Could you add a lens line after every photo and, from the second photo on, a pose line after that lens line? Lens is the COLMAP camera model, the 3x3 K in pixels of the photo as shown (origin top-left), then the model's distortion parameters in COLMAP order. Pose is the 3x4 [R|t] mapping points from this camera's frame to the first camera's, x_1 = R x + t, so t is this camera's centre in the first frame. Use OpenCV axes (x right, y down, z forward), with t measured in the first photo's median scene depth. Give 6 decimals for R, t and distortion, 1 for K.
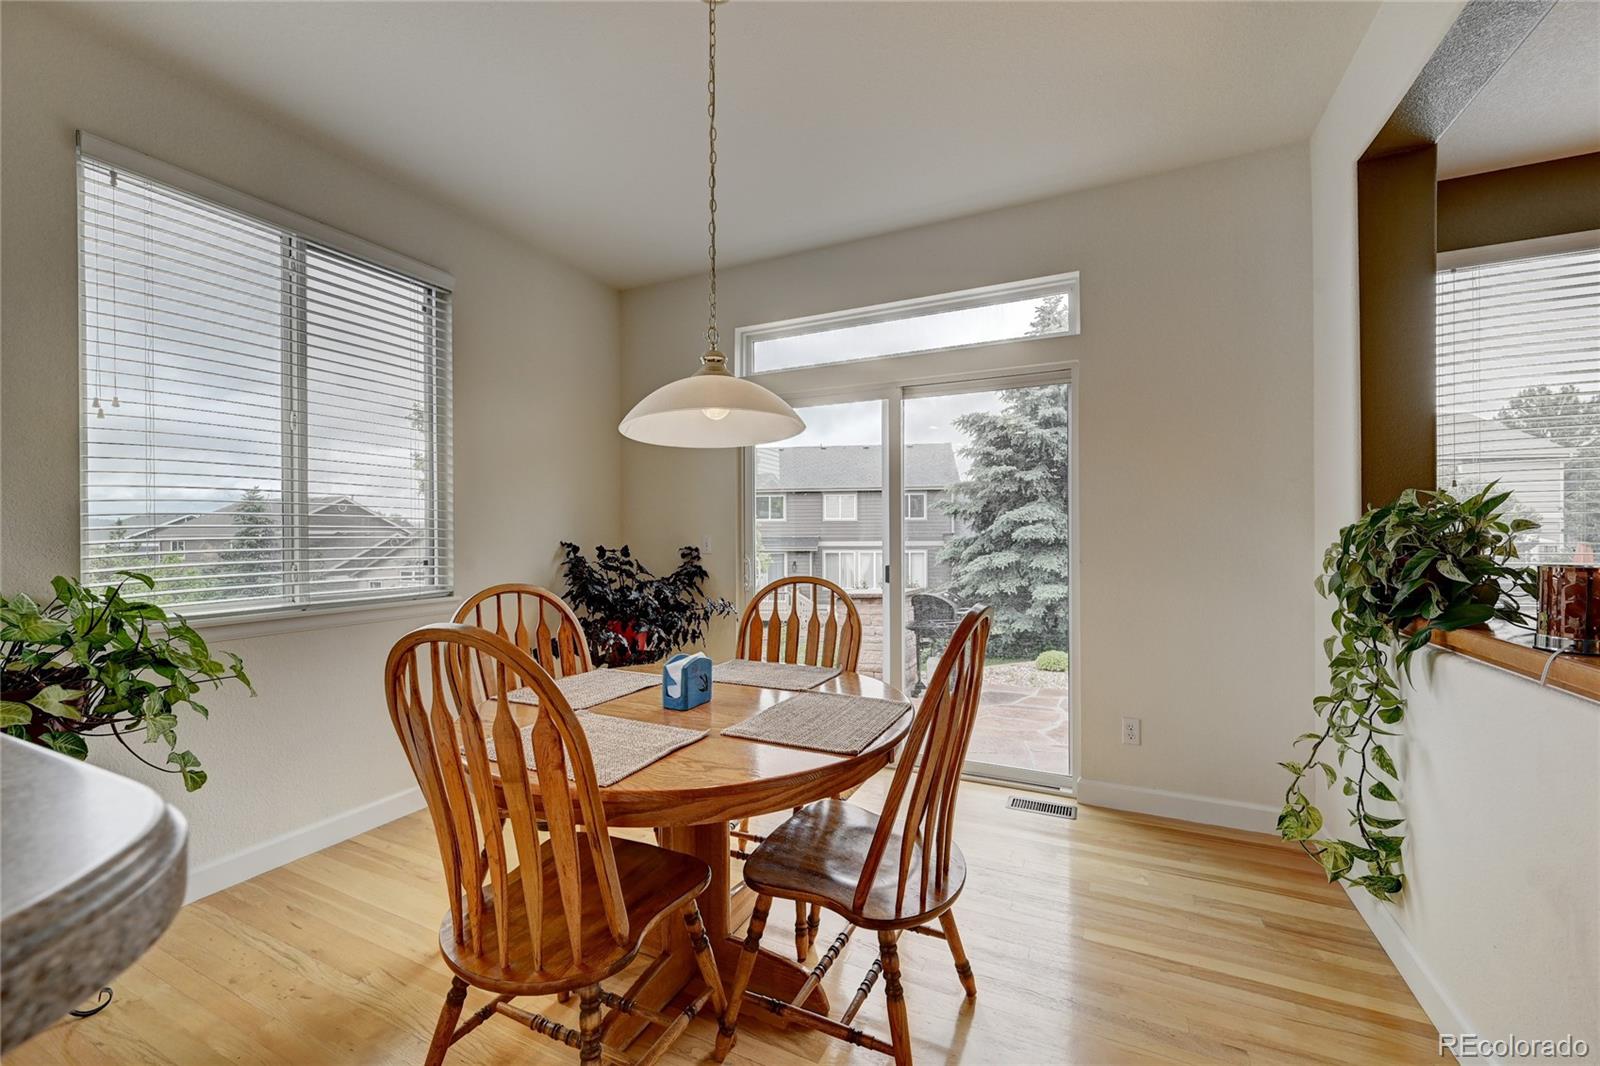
lens RADIAL K [[633.0, 0, 801.4], [0, 633.0, 534.9], [0, 0, 1]] dist [0.001507, 0.000238]
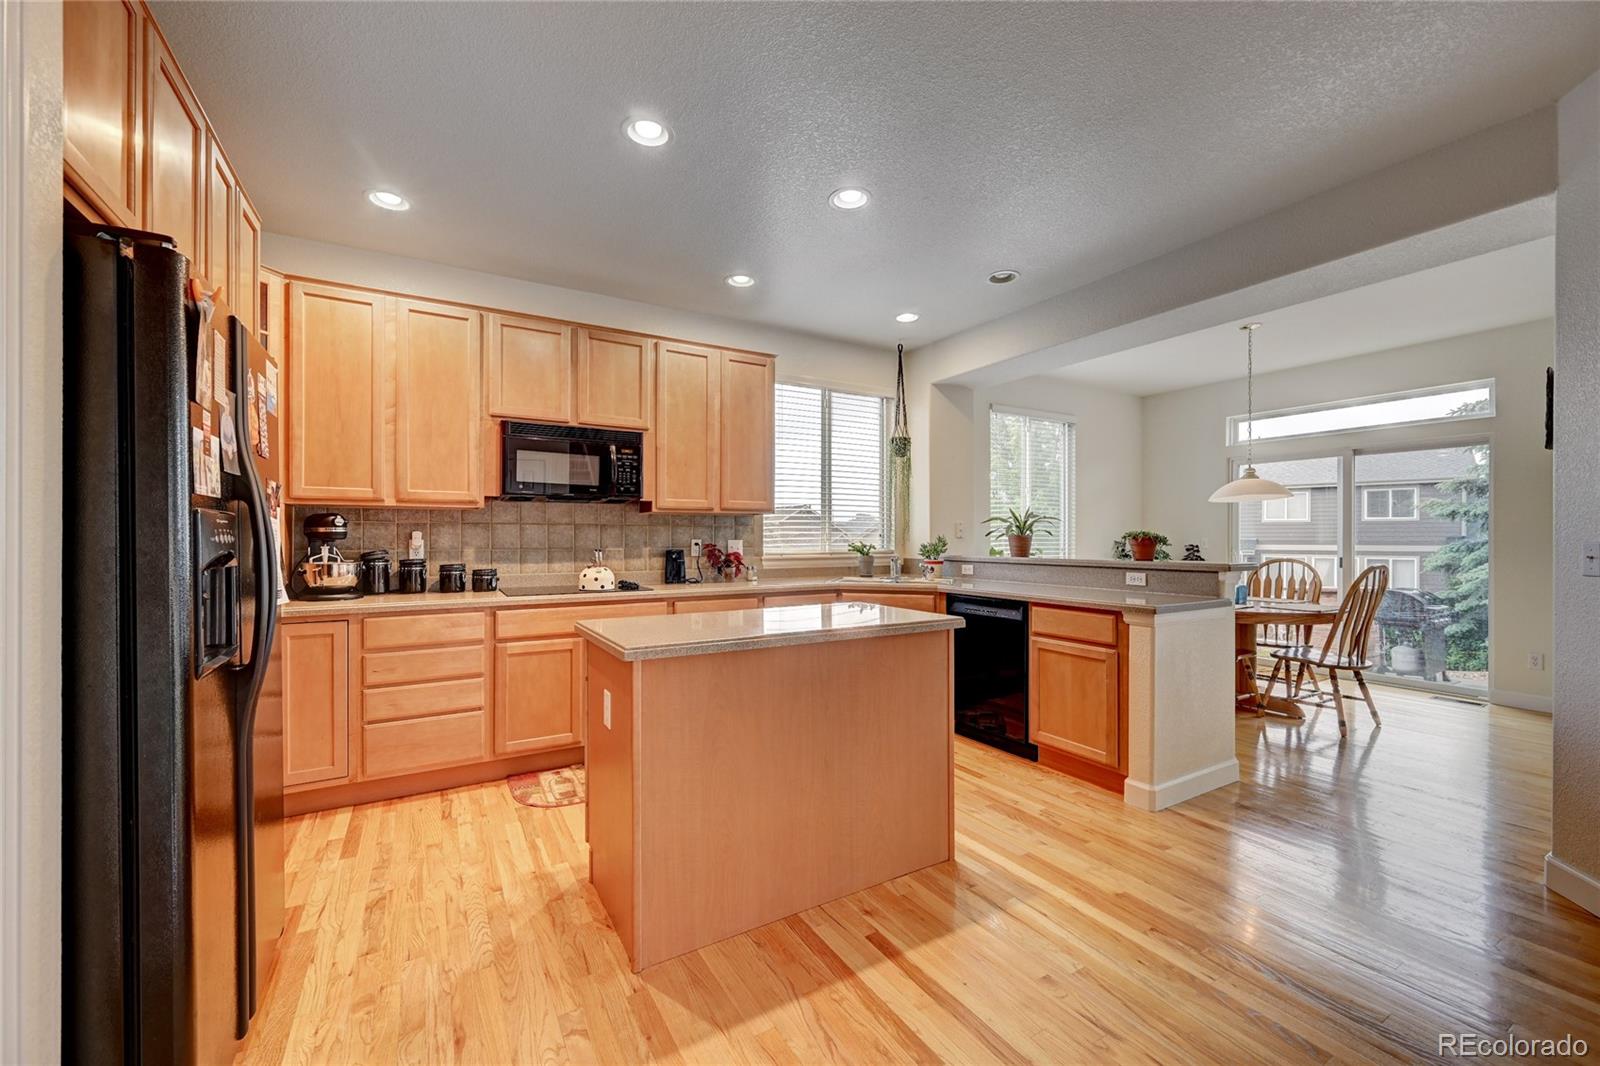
lens RADIAL K [[633.0, 0, 786.2], [0, 633.0, 539.5], [0, 0, 1]] dist [0.001507, 0.000238]
pose [[0.825505, 0.010491, -0.564297, -0.130256], [-0.006382, 0.999937, 0.009255, -0.004133], [0.564358, -0.004039, 0.825520, -1.215254]]
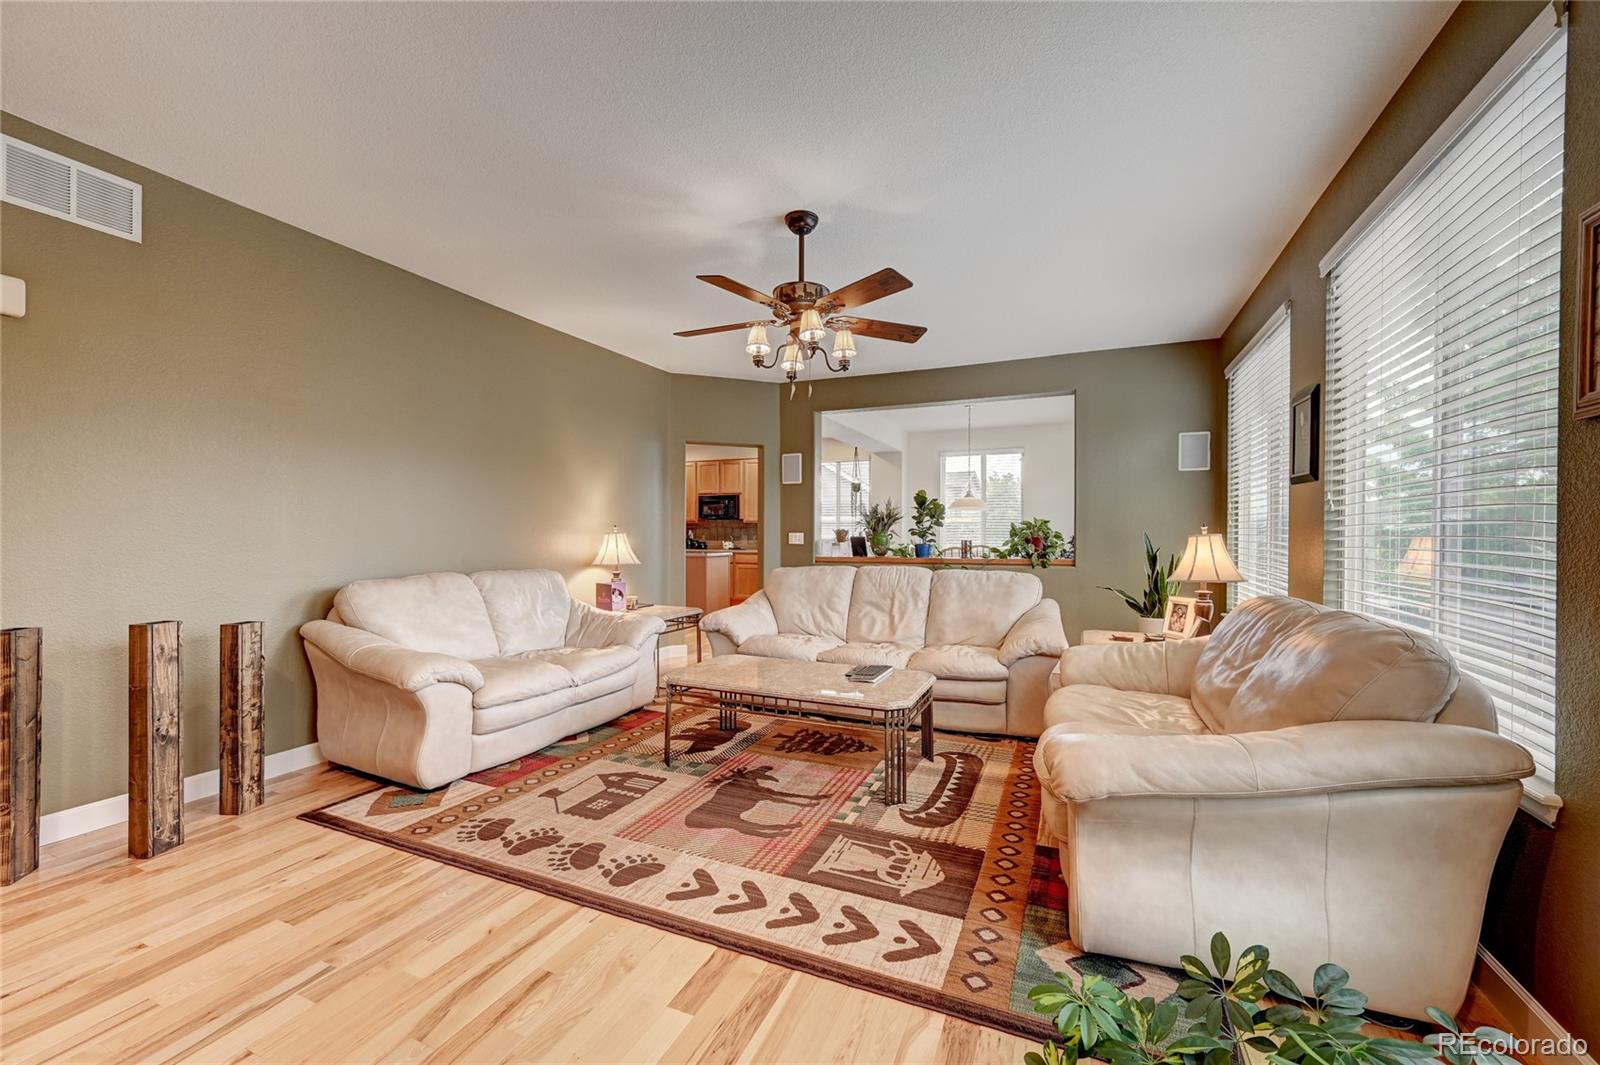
lens RADIAL K [[631.7, 0, 802.2], [0, 631.7, 532.0], [0, 0, 1]] dist [-0.000154, -0.000195]
pose [[0.035008, 0.006893, -0.999363, 2.380412], [-0.003470, 0.999971, 0.006775, -0.018758], [0.999381, 0.003231, 0.035031, -0.151133]]
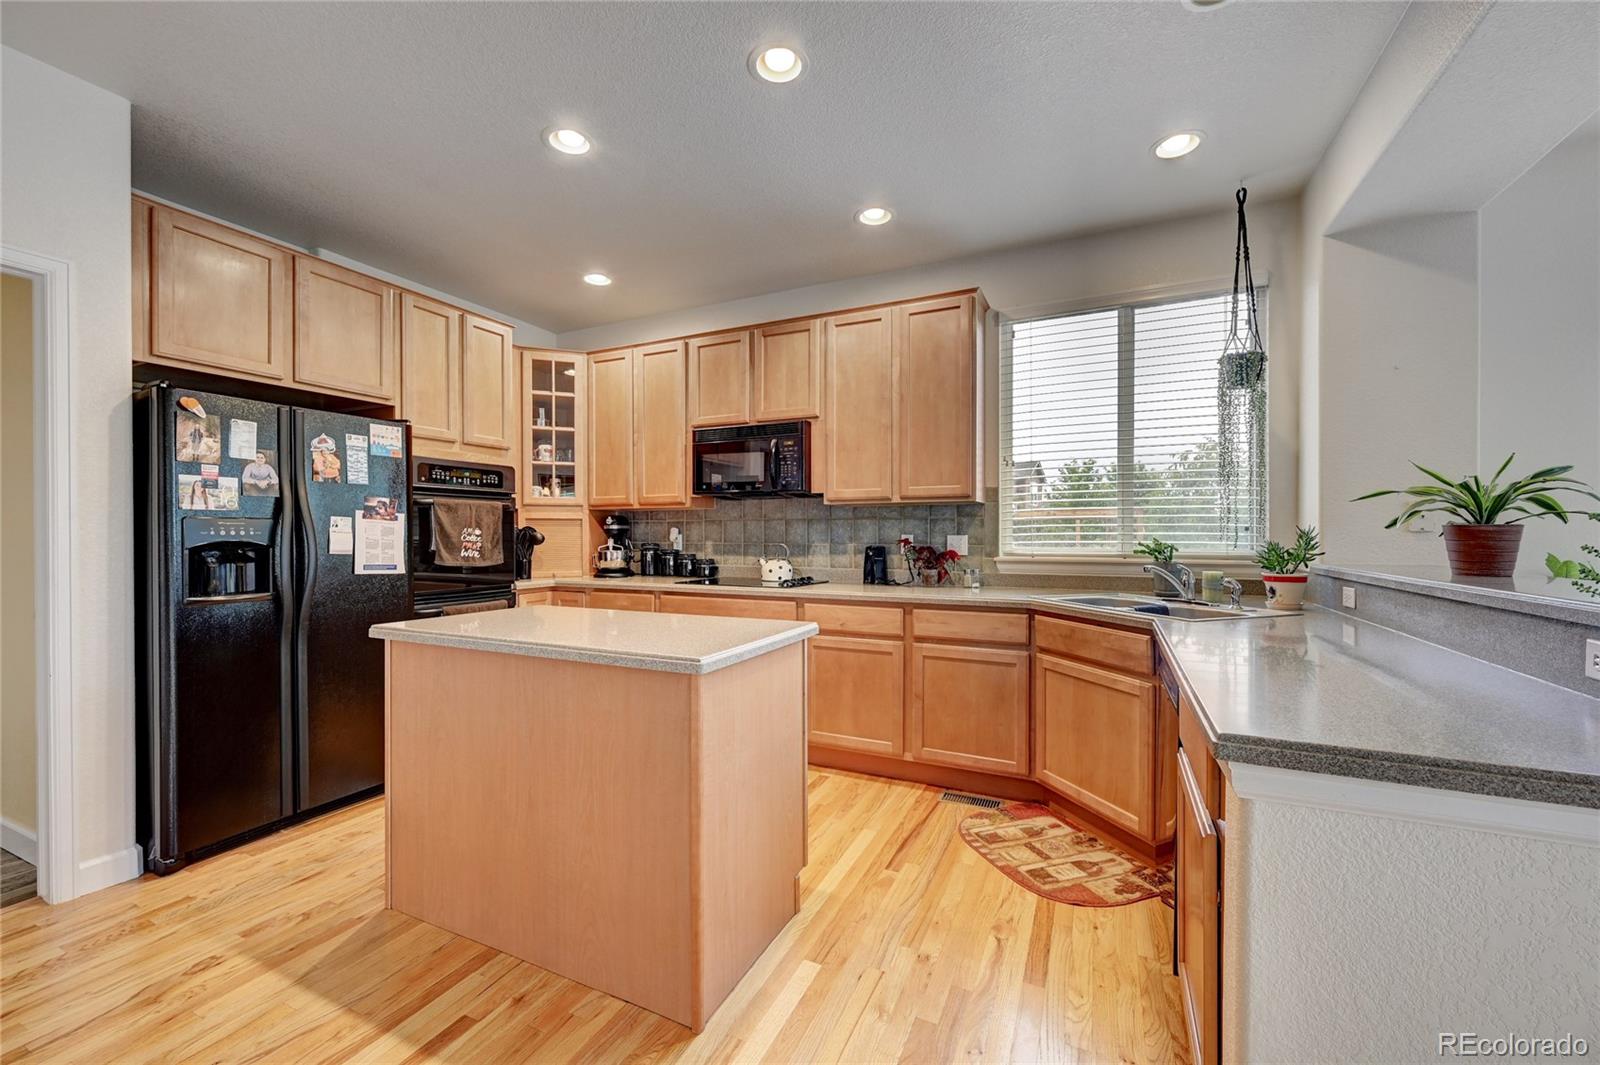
lens RADIAL K [[631.7, 0, 803.3], [0, 631.7, 532.1], [0, 0, 1]] dist [-0.000154, -0.000195]
pose [[0.003201, 0.007399, -0.999968, 0.095559], [0.002376, 0.999970, 0.007407, -0.003696], [0.999992, -0.002400, 0.003183, -0.390954]]
